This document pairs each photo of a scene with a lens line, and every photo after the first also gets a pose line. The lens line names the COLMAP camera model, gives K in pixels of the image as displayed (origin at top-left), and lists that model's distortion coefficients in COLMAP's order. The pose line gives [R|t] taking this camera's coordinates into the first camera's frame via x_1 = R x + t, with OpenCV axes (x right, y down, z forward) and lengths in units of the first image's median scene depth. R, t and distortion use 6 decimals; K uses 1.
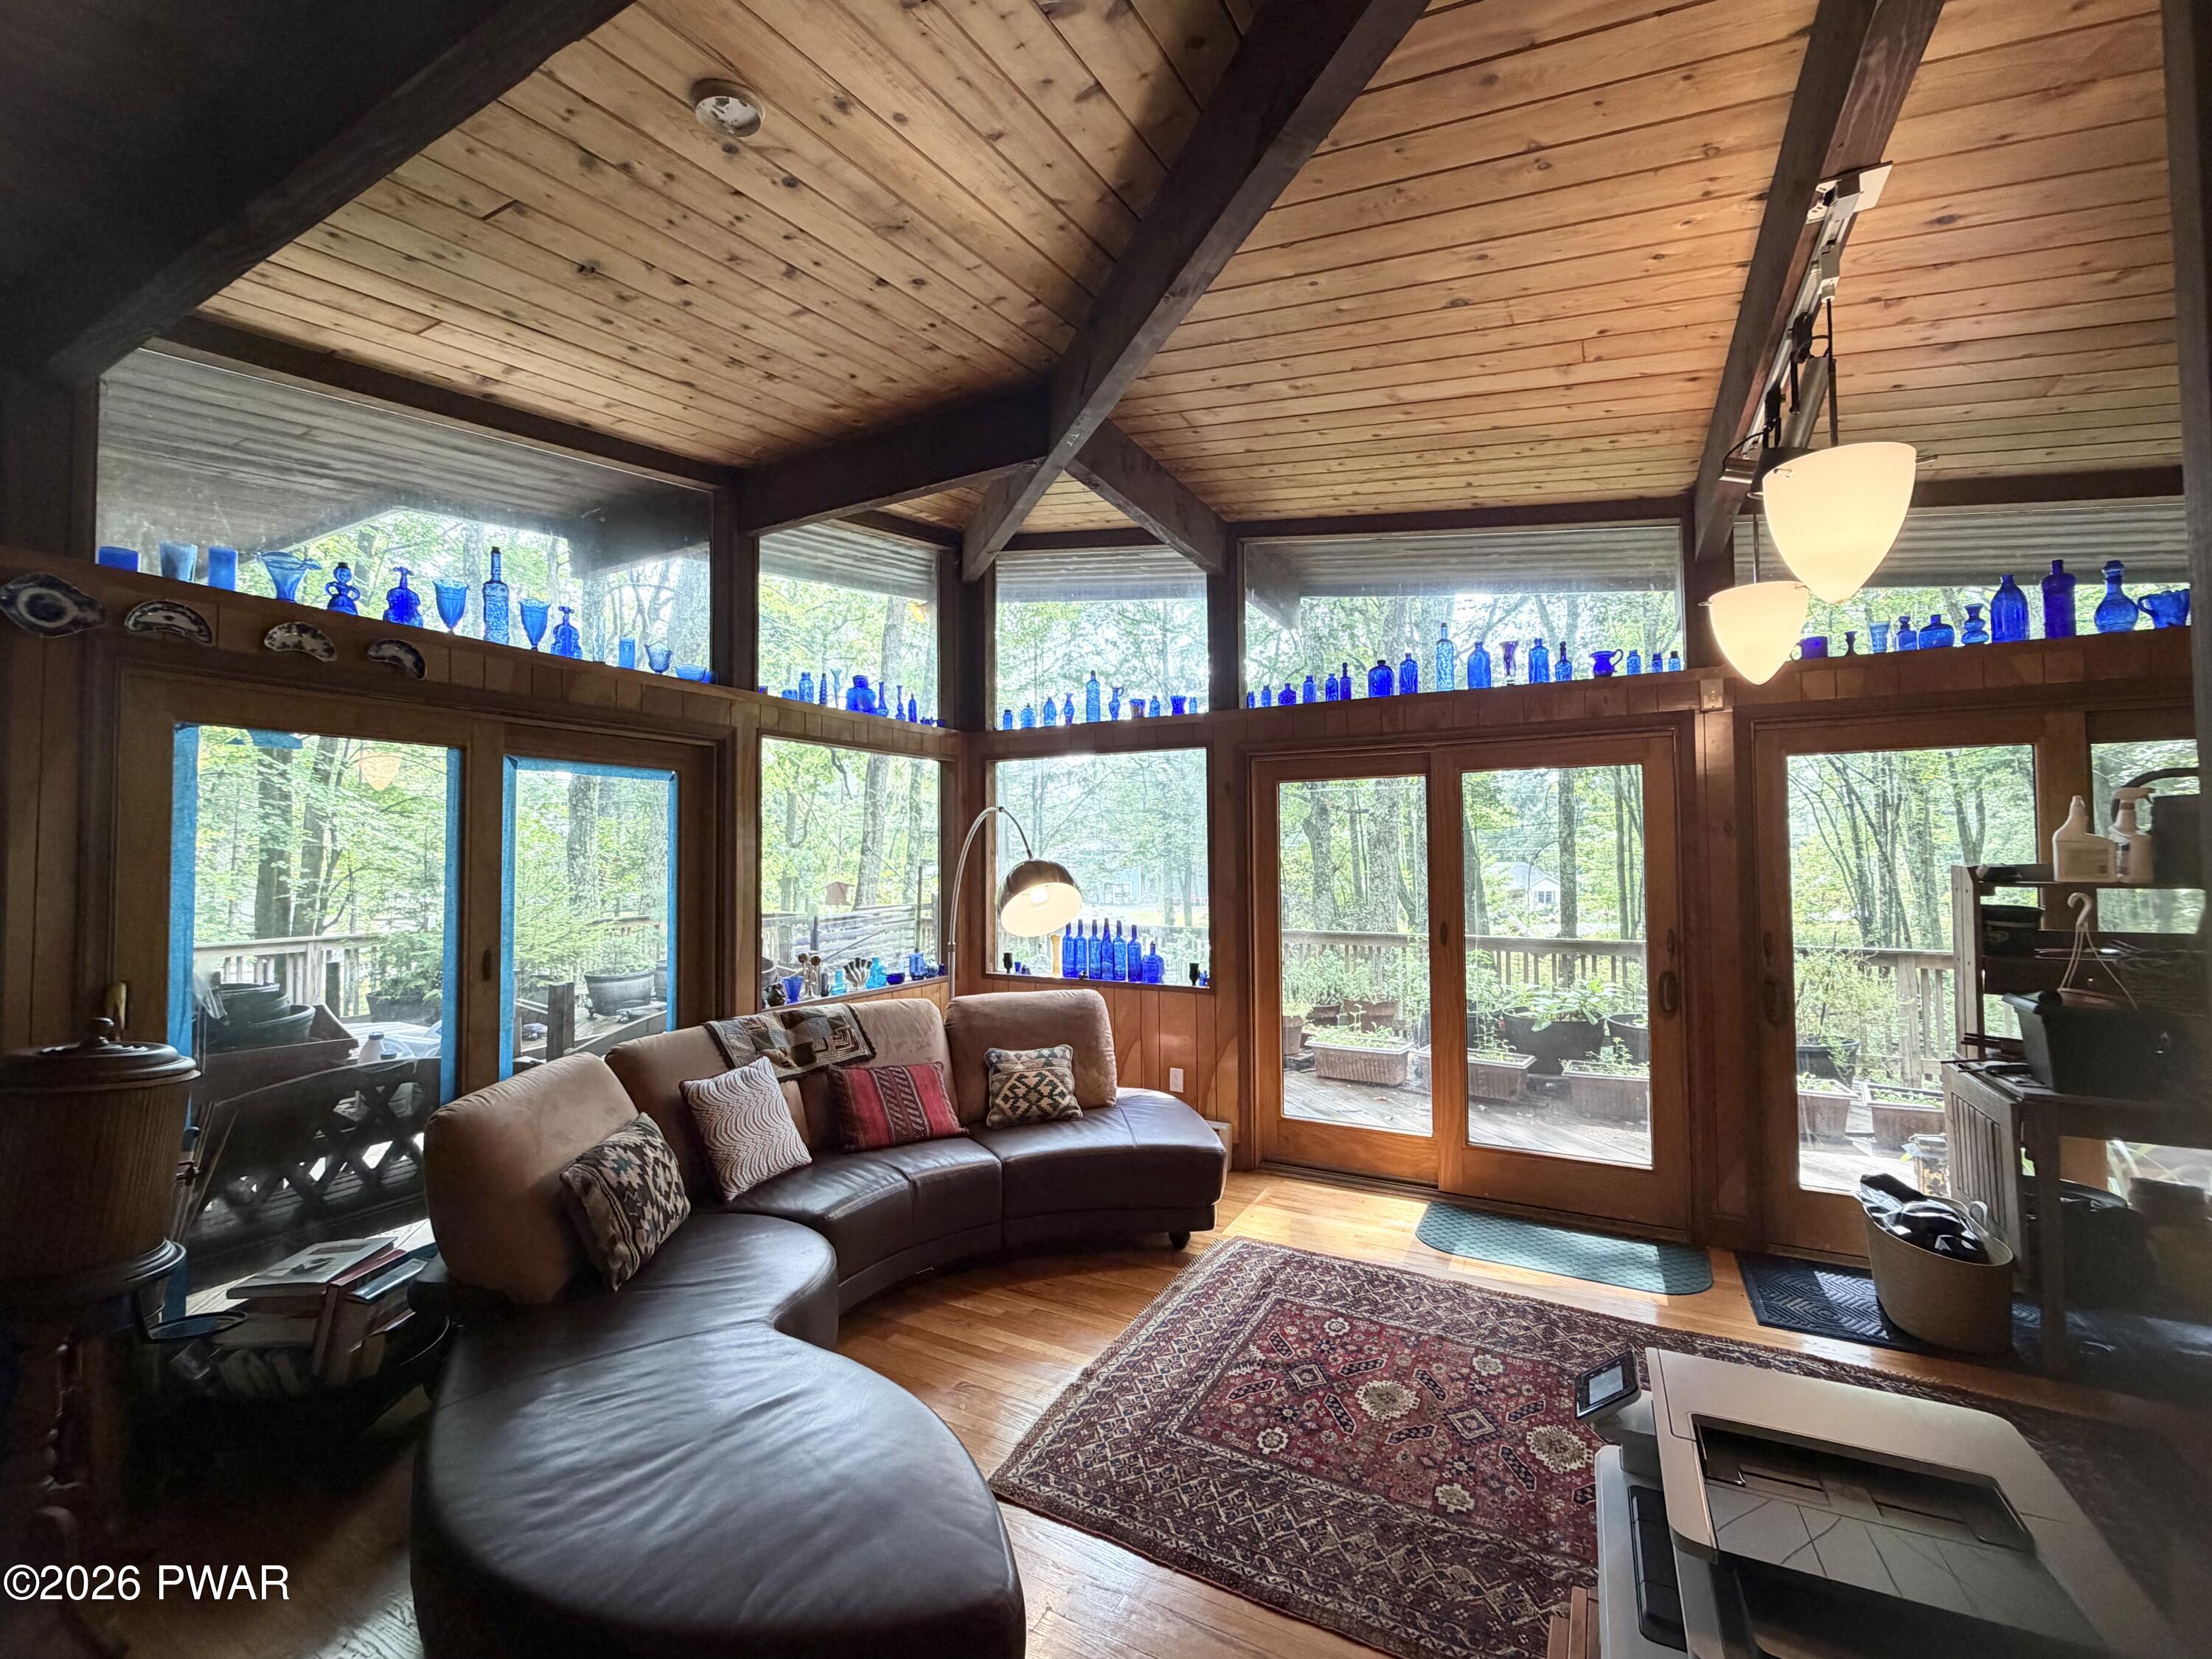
lens RADIAL K [[960.0, 0, 1106.0], [0, 960.0, 829.5], [0, 0, 1]] dist [-0.001101, -0.000166]
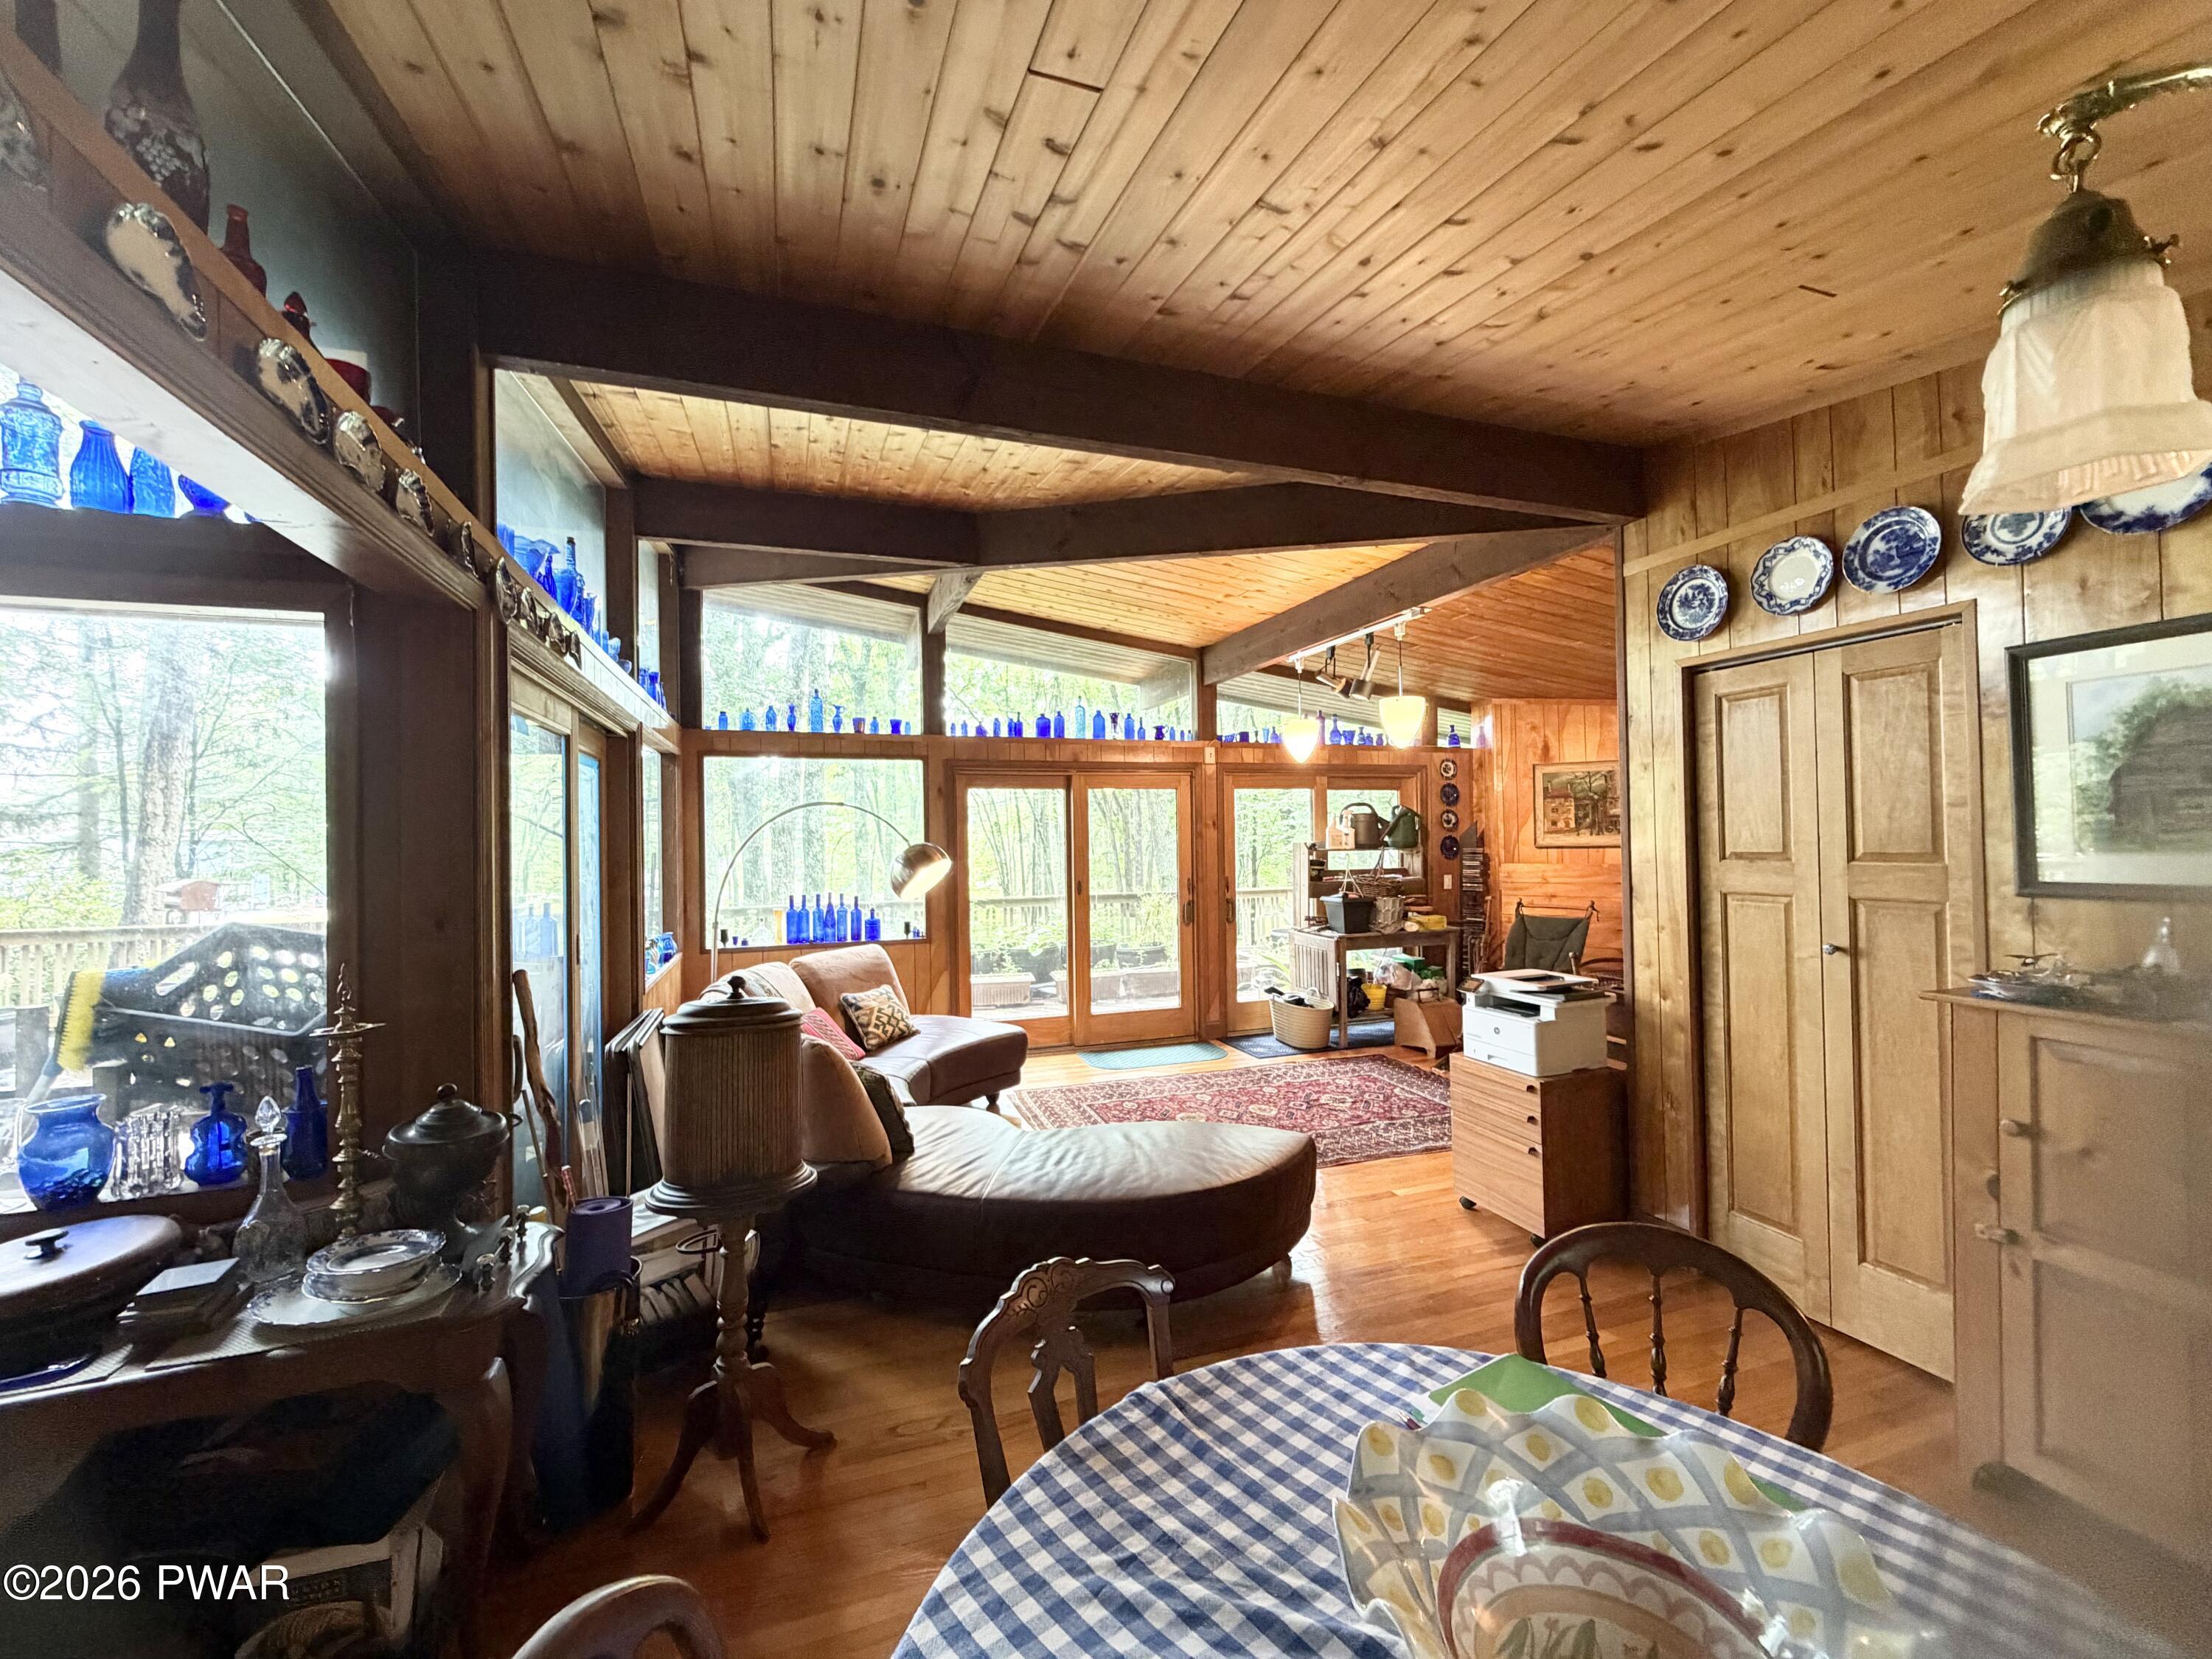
lens RADIAL K [[882.6, 0, 1106.0], [0, 882.6, 829.5], [0, 0, 1]] dist [-0.000172, -0.000004]
pose [[0.653154, 0.007133, 0.757192, -0.702372], [-0.008757, 0.999960, -0.001865, 0.012198], [-0.757175, -0.005413, 0.653190, -0.011375]]
